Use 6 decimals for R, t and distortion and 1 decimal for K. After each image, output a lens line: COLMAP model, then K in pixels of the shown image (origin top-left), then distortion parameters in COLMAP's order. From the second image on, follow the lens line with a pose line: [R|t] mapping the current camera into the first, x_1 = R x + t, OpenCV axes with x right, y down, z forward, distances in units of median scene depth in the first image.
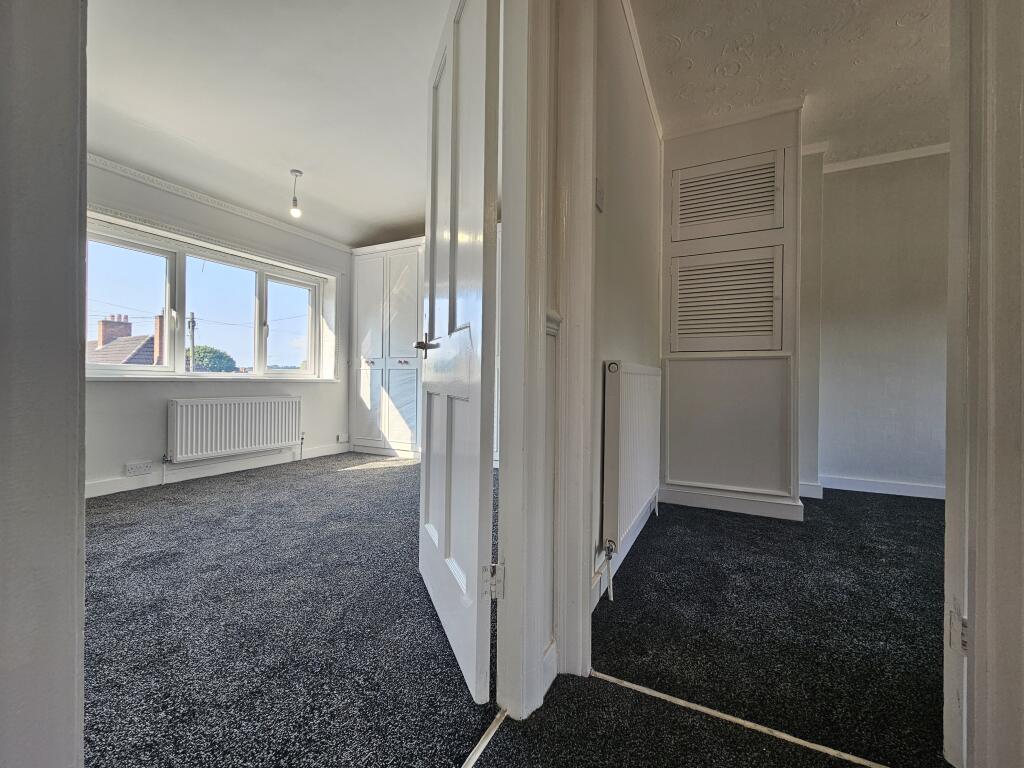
lens RADIAL K [[424.4, 0, 512.0], [0, 424.4, 380.0], [0, 0, 1]] dist [0.000467, -0.000316]
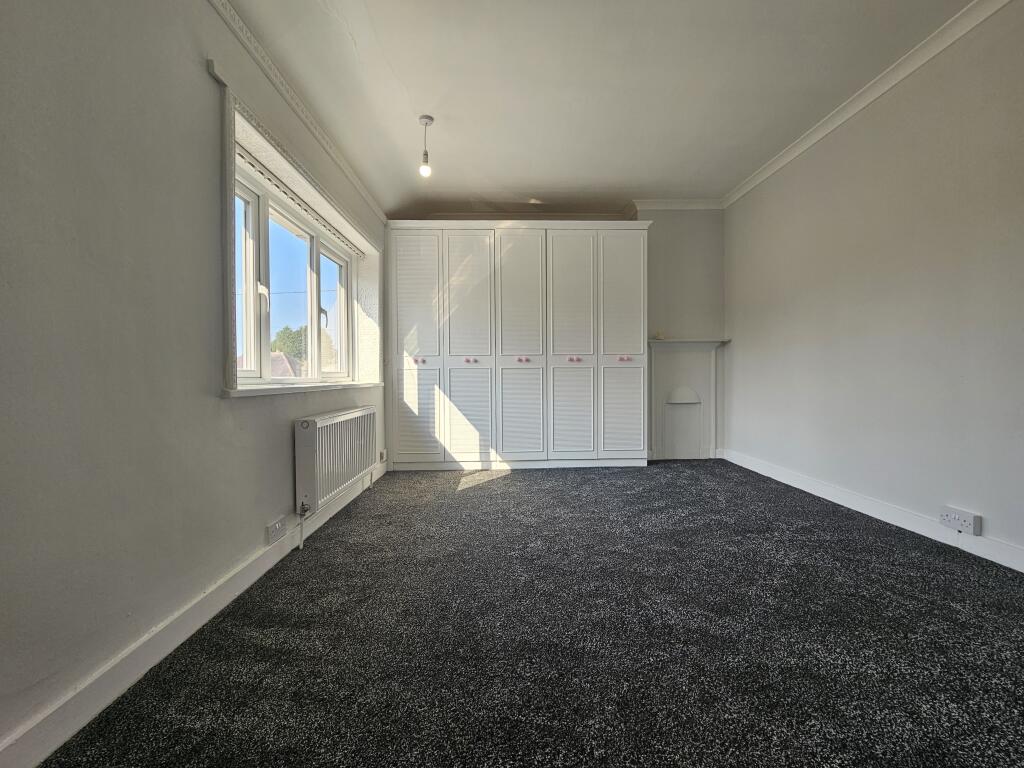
lens RADIAL K [[431.6, 0, 512.1], [0, 431.6, 379.9], [0, 0, 1]] dist [0.001968, -0.000015]
pose [[0.877106, -0.024149, 0.479689, -0.614931], [0.019523, 0.999702, 0.014630, -0.014222], [-0.479899, -0.003468, 0.877317, 0.180808]]
